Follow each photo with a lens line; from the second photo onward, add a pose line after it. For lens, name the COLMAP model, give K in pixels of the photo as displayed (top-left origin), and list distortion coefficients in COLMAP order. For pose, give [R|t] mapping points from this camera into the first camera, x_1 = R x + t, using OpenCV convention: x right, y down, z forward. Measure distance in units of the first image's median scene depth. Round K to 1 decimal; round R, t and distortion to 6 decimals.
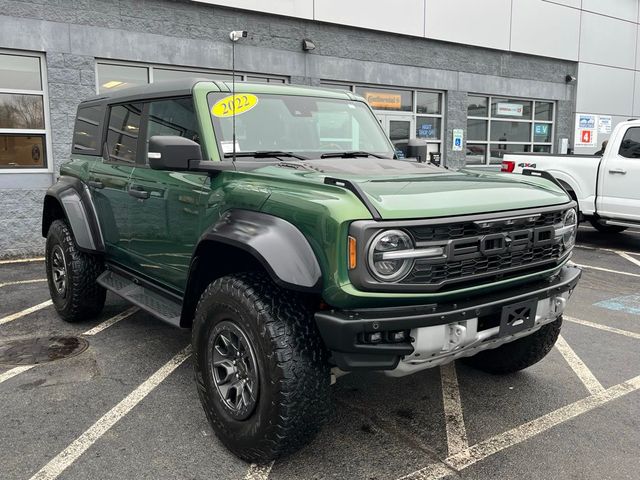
lens RADIAL K [[631.4, 0, 356.8], [0, 631.4, 242.2], [0, 0, 1]] dist [0.039254, -0.017030]
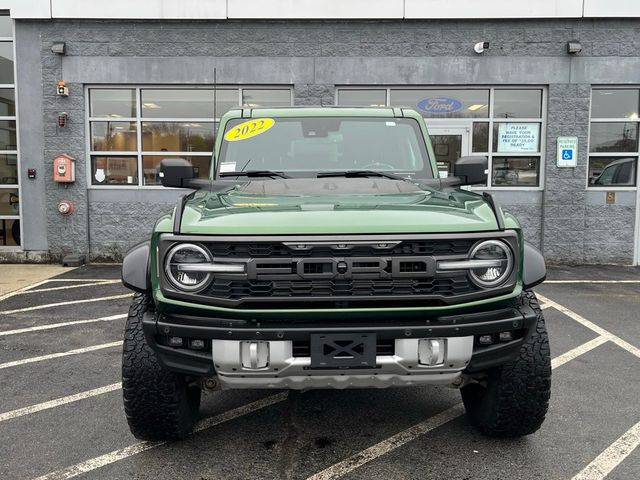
lens RADIAL K [[696.7, 0, 320.0], [0, 696.7, 240.0], [0, 0, 1]] dist [0.028653, -0.001704]
pose [[0.784050, 0.059946, -0.617796, 0.679082], [-0.085199, 0.996298, -0.011454, -0.021821], [0.614822, 0.061616, 0.786255, 0.136563]]
